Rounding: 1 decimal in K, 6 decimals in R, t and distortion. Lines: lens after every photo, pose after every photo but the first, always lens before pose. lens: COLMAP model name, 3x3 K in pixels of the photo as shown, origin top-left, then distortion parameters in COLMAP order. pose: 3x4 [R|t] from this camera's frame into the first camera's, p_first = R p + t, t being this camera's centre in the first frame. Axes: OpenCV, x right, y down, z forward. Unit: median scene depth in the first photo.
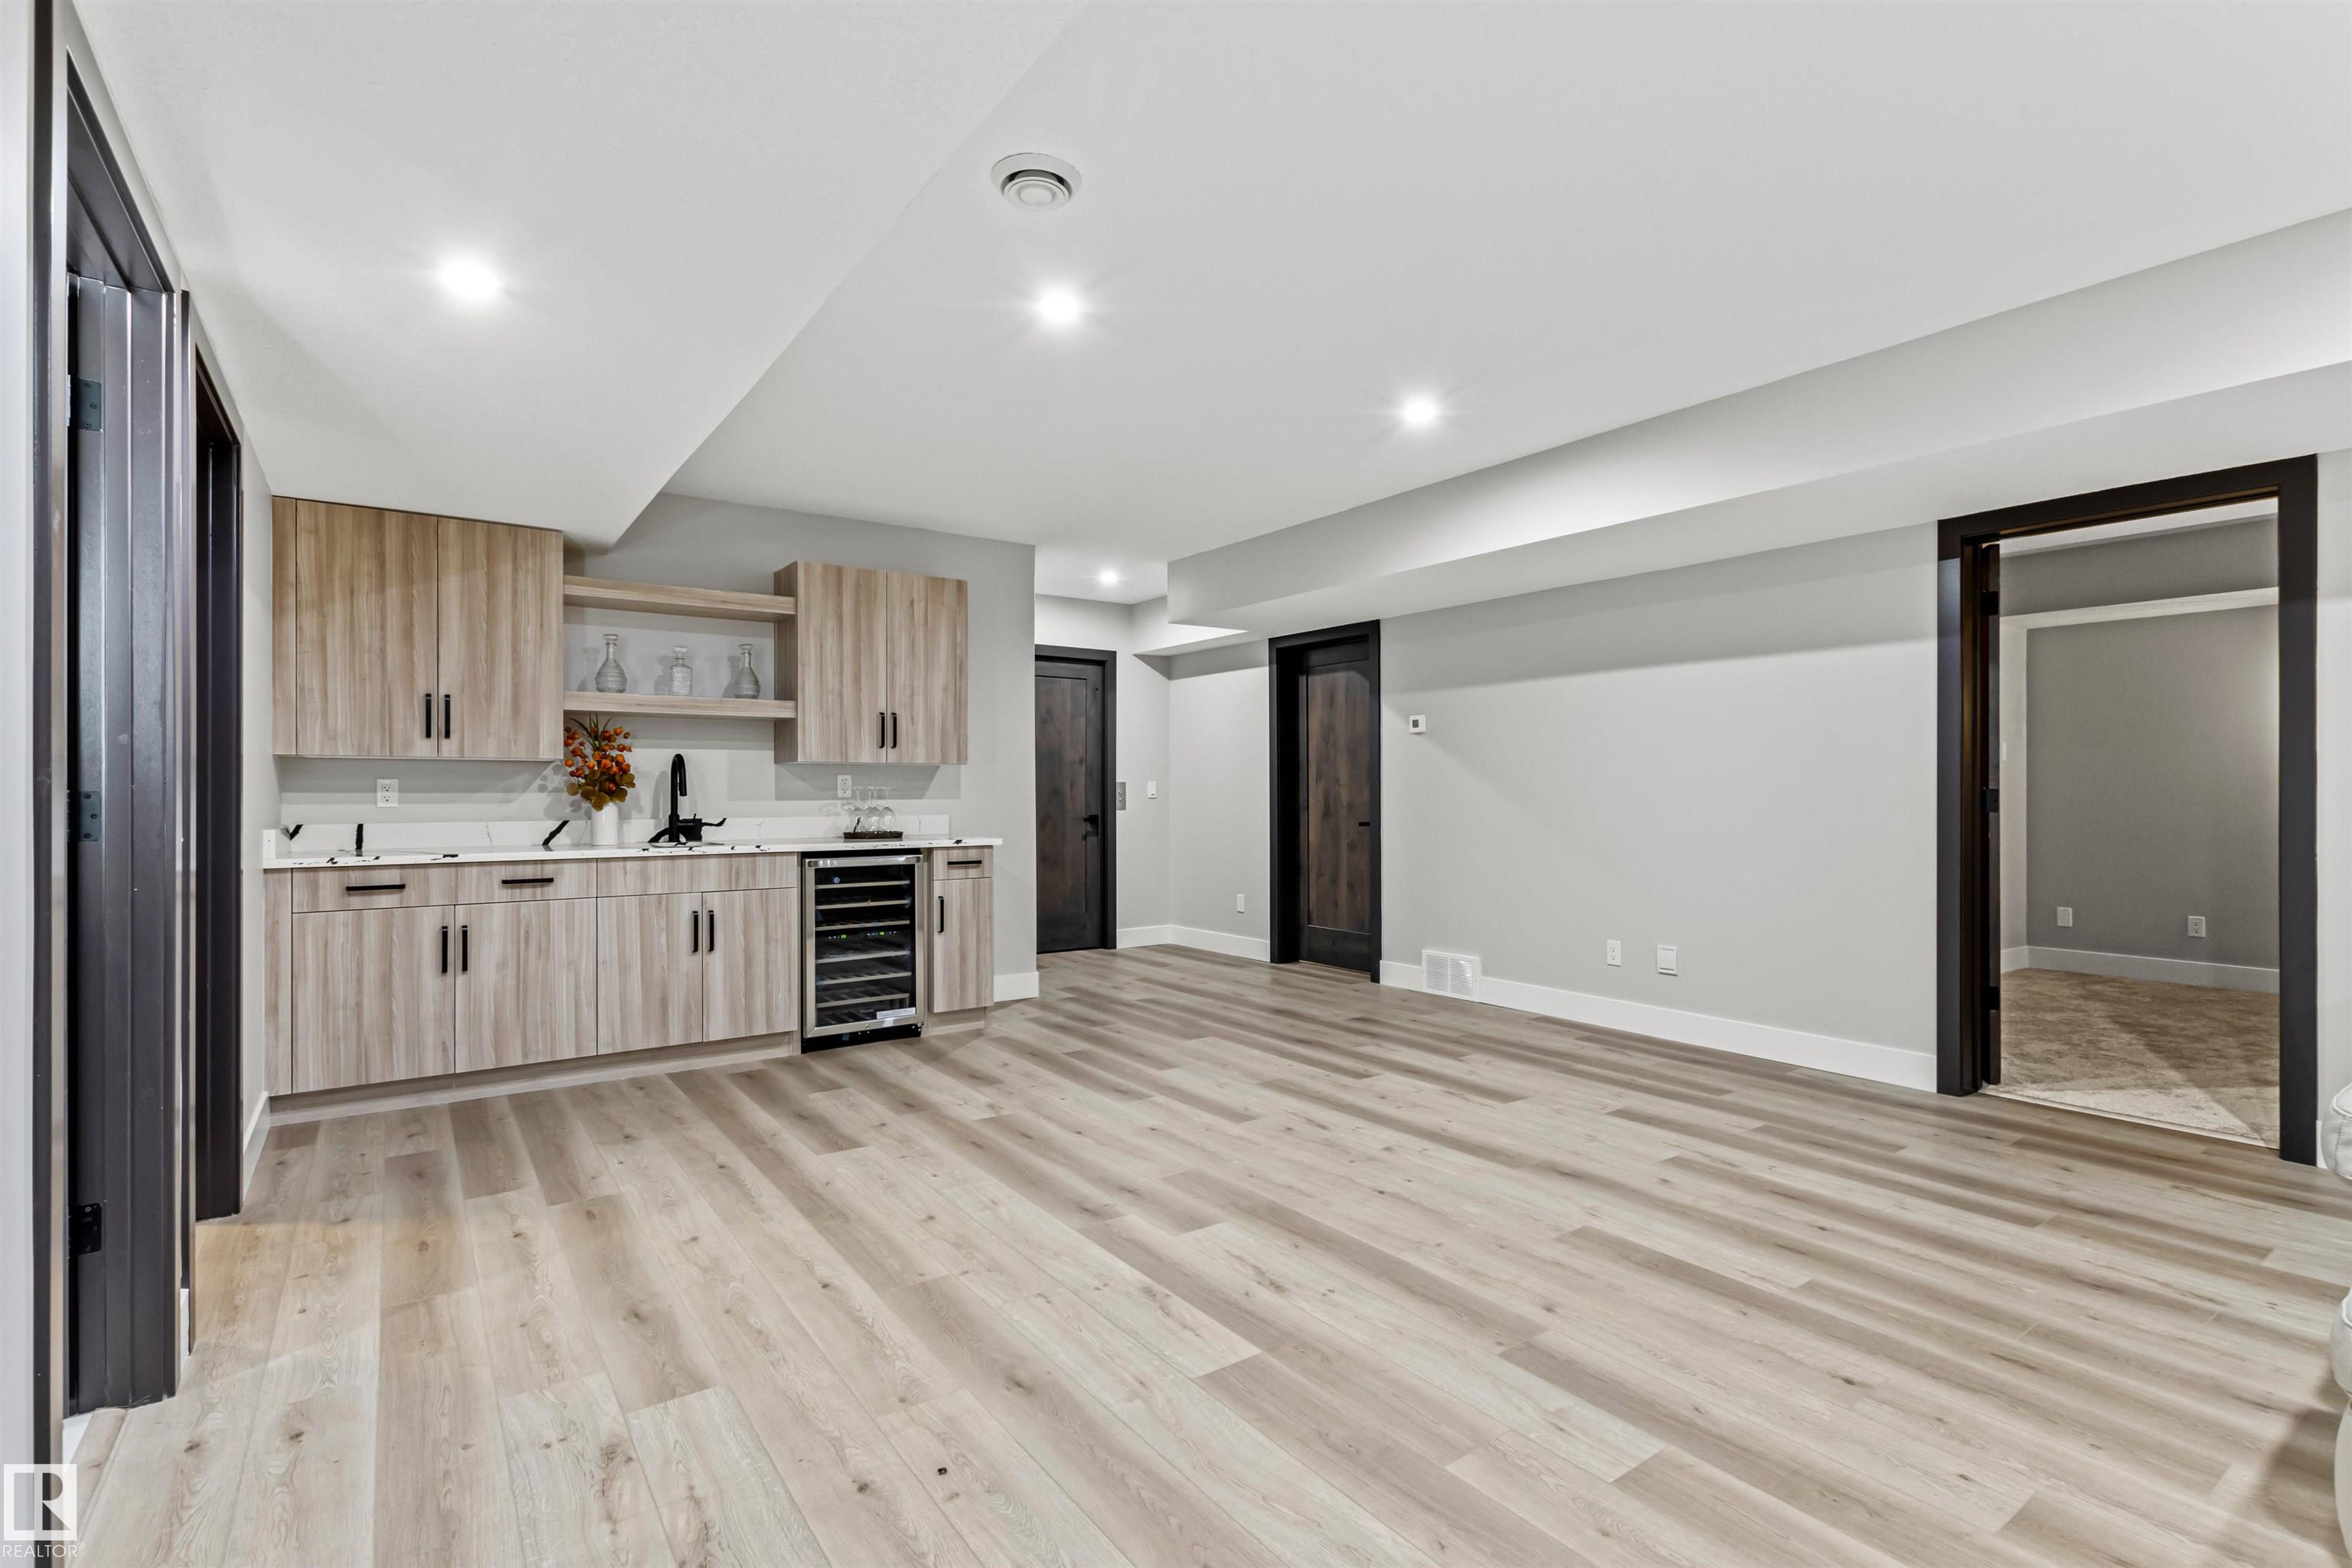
lens RADIAL K [[1087.5, 0, 1176.0], [0, 1087.5, 784.0], [0, 0, 1]] dist [0.001219, 0.001126]
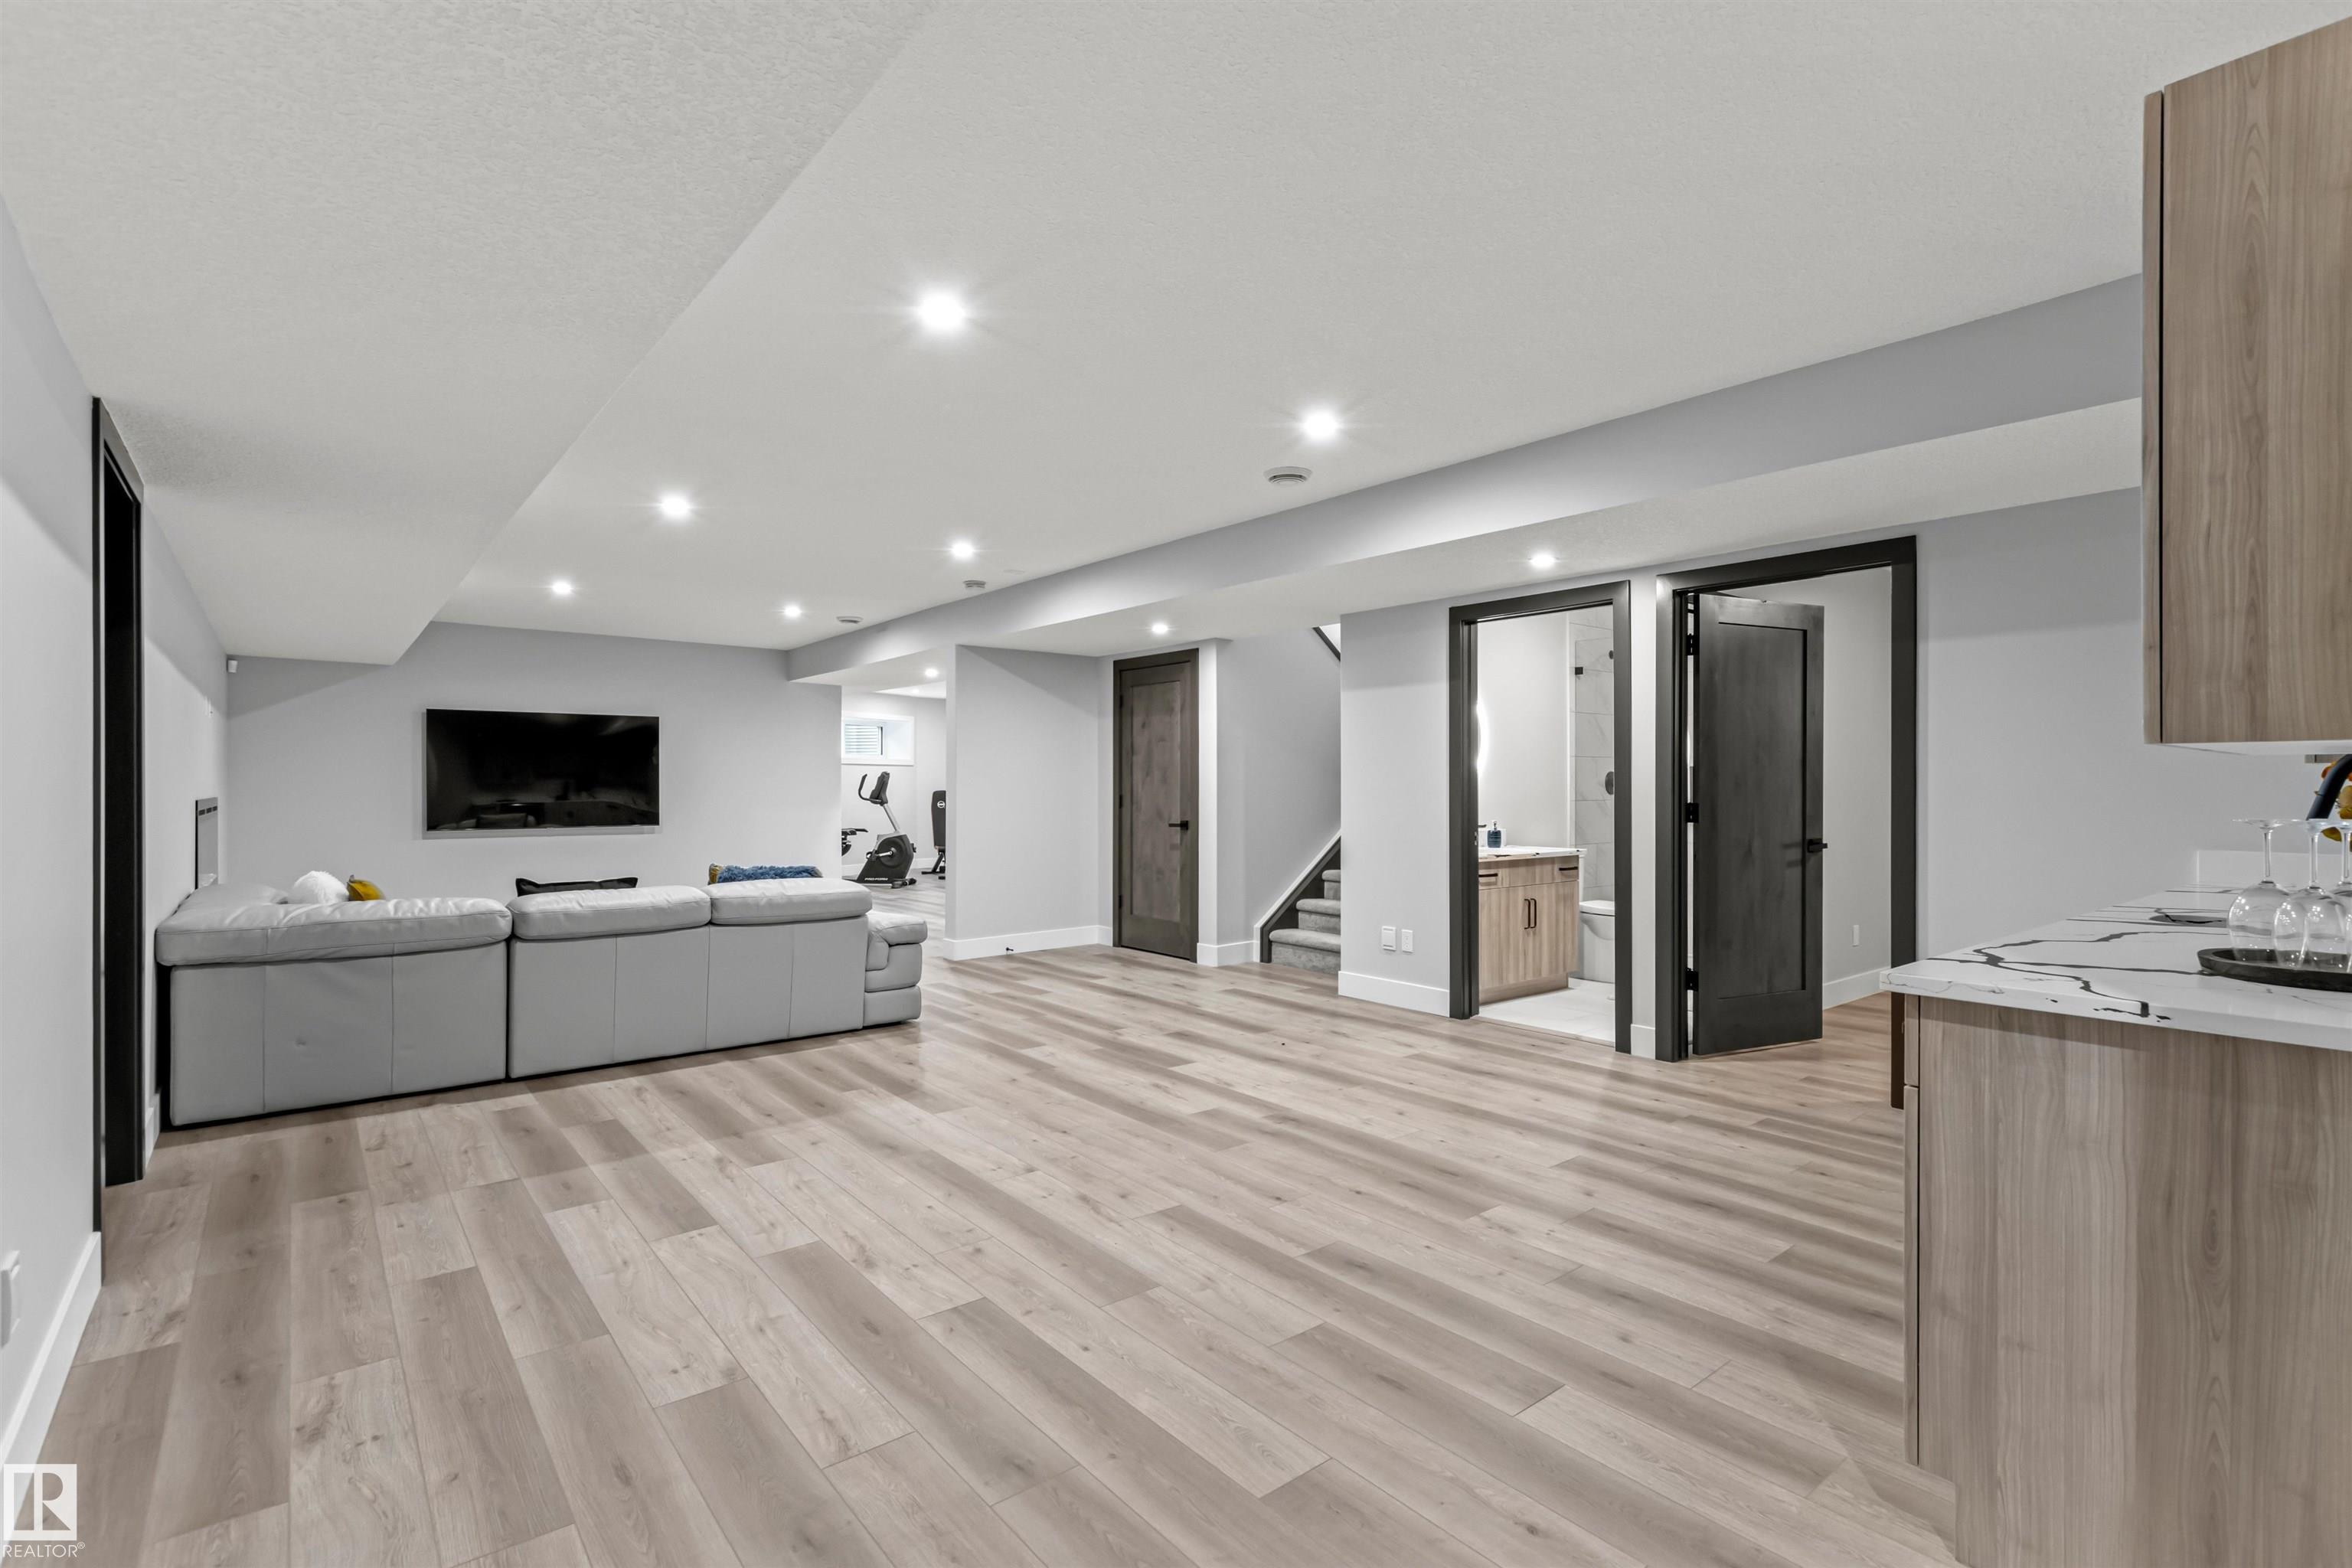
lens RADIAL K [[1087.5, 0, 1176.0], [0, 1087.5, 784.0], [0, 0, 1]] dist [0.001219, 0.001126]
pose [[-0.998248, 0.001049, -0.059153, 0.108609], [0.001548, 0.999964, -0.008397, -0.008310], [0.059142, -0.008474, -0.998214, 1.807832]]
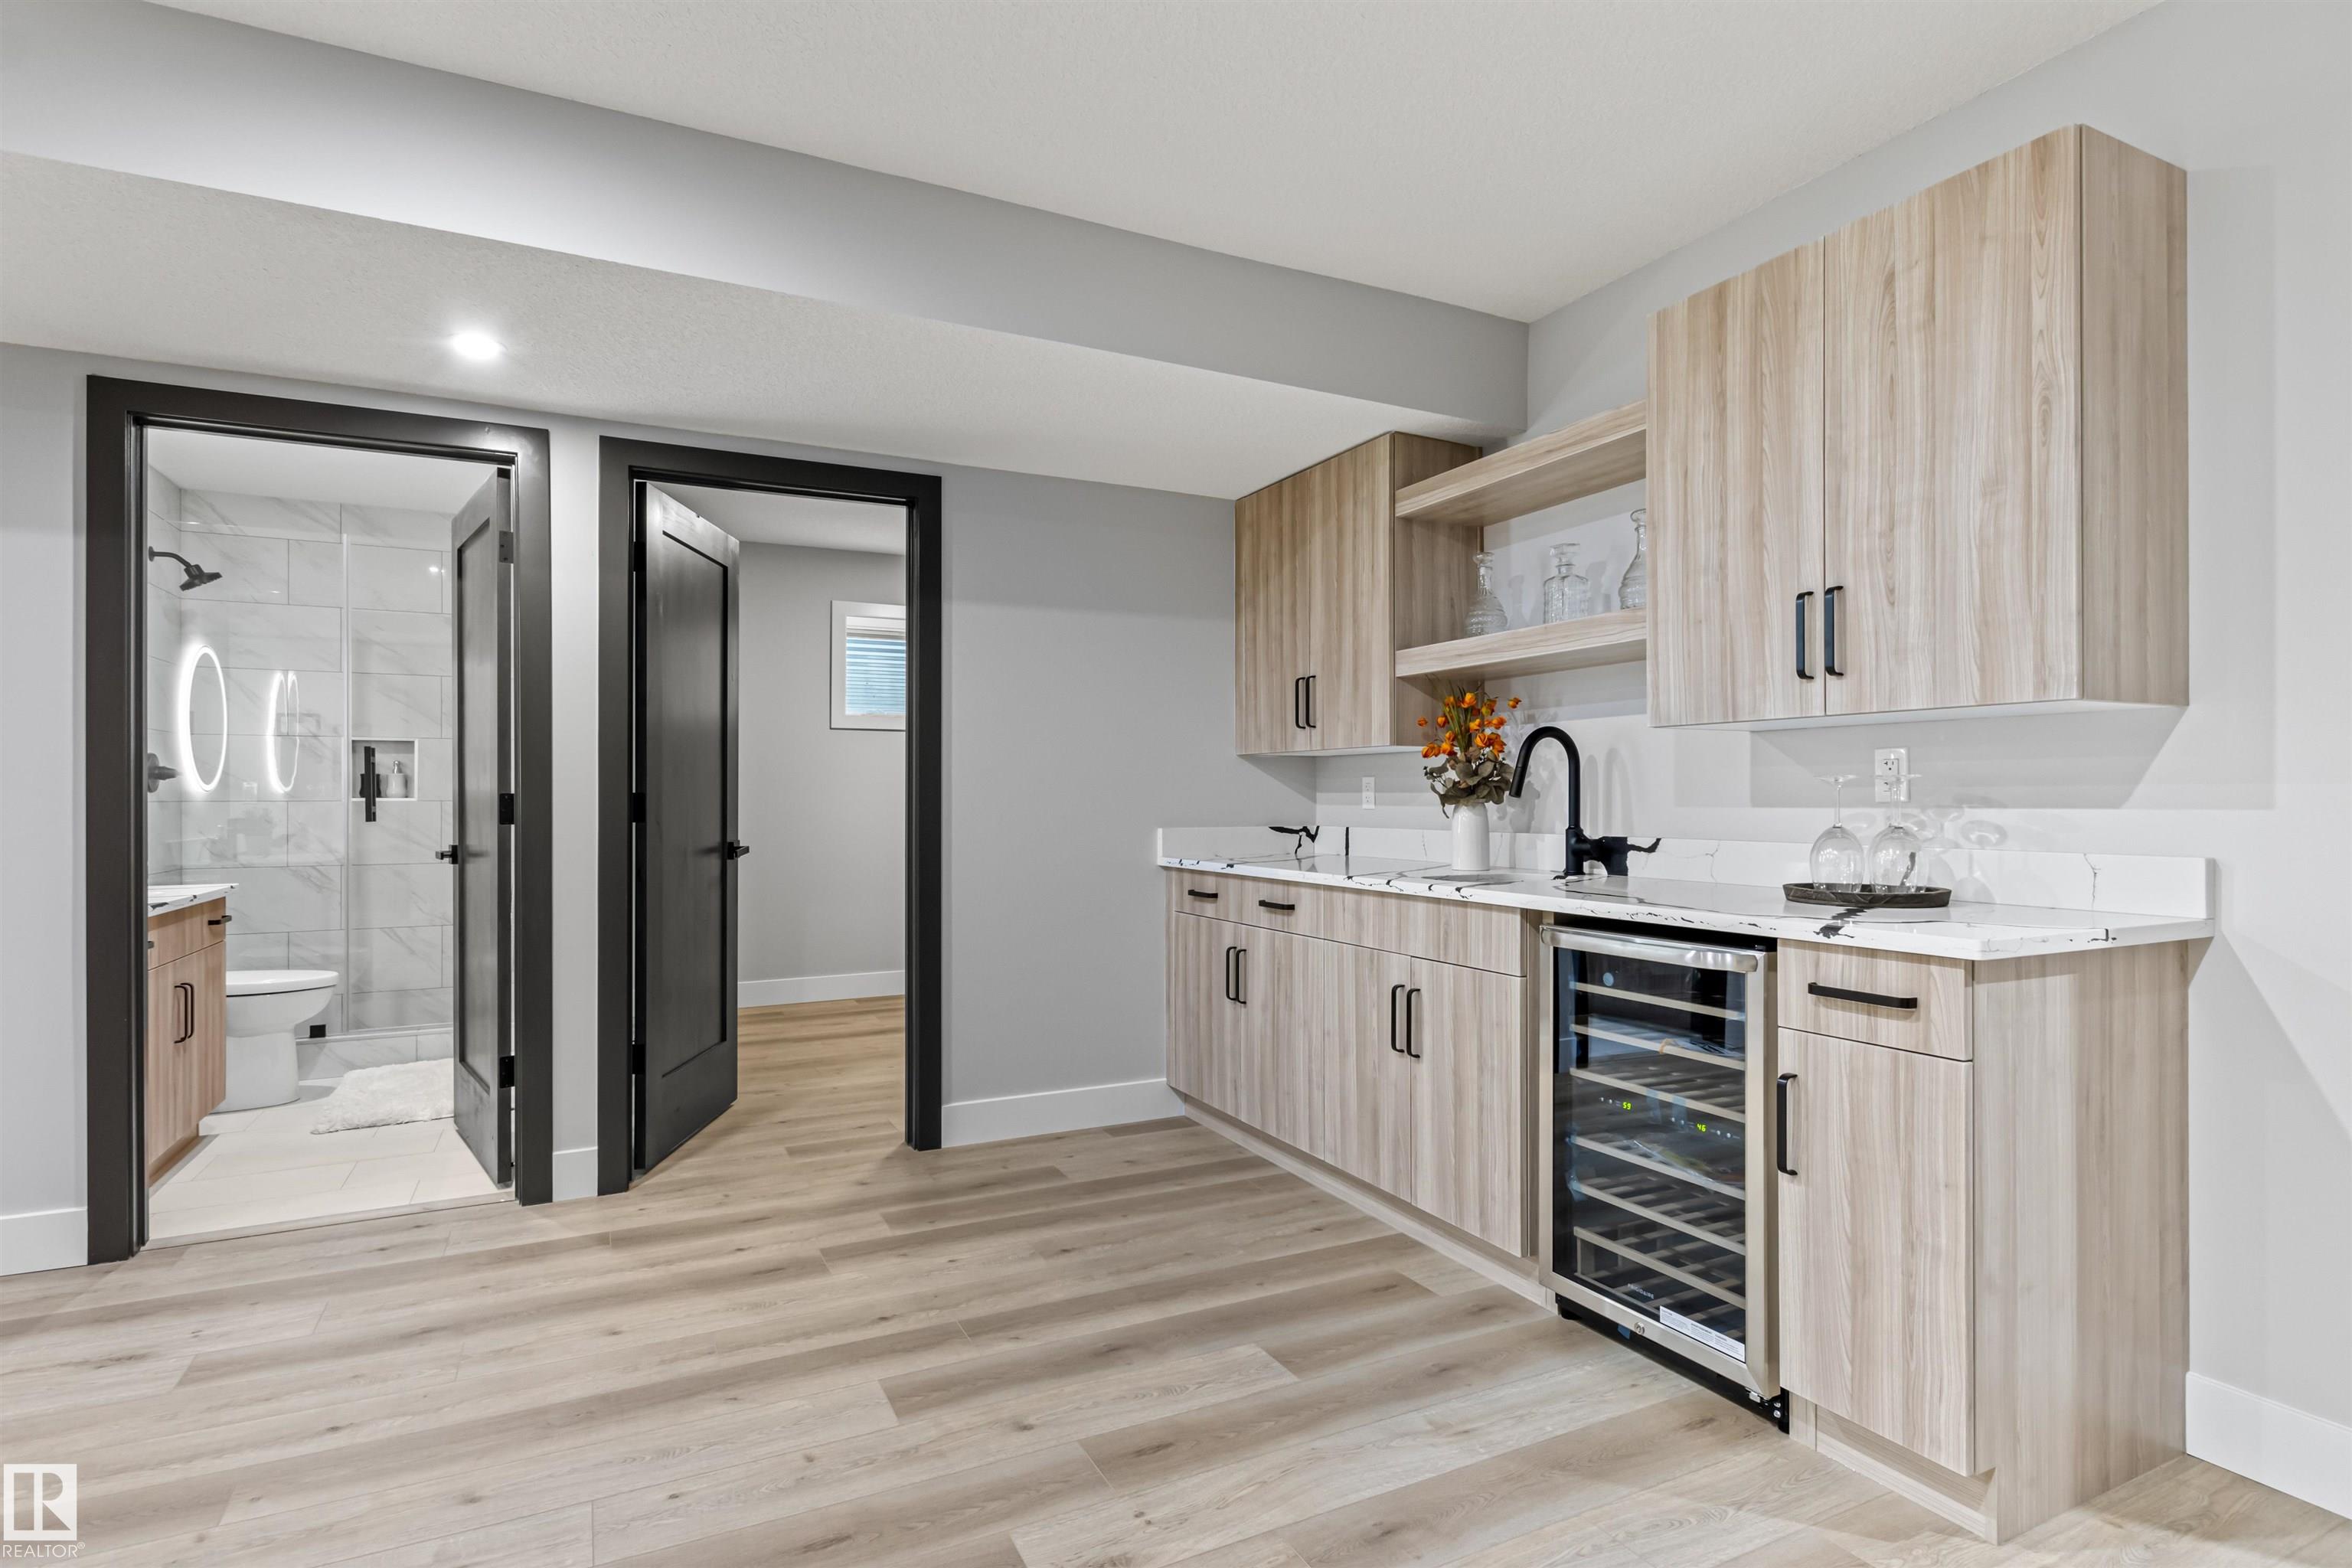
lens RADIAL K [[1180.1, 0, 1159.5], [0, 1180.1, 786.9], [0, 0, 1]] dist [0.004813, 0.000390]
pose [[-0.164688, -0.006053, -0.986327, 0.274387], [0.010324, 0.999916, -0.007860, 0.010640], [0.986292, -0.011477, -0.164611, 1.132780]]
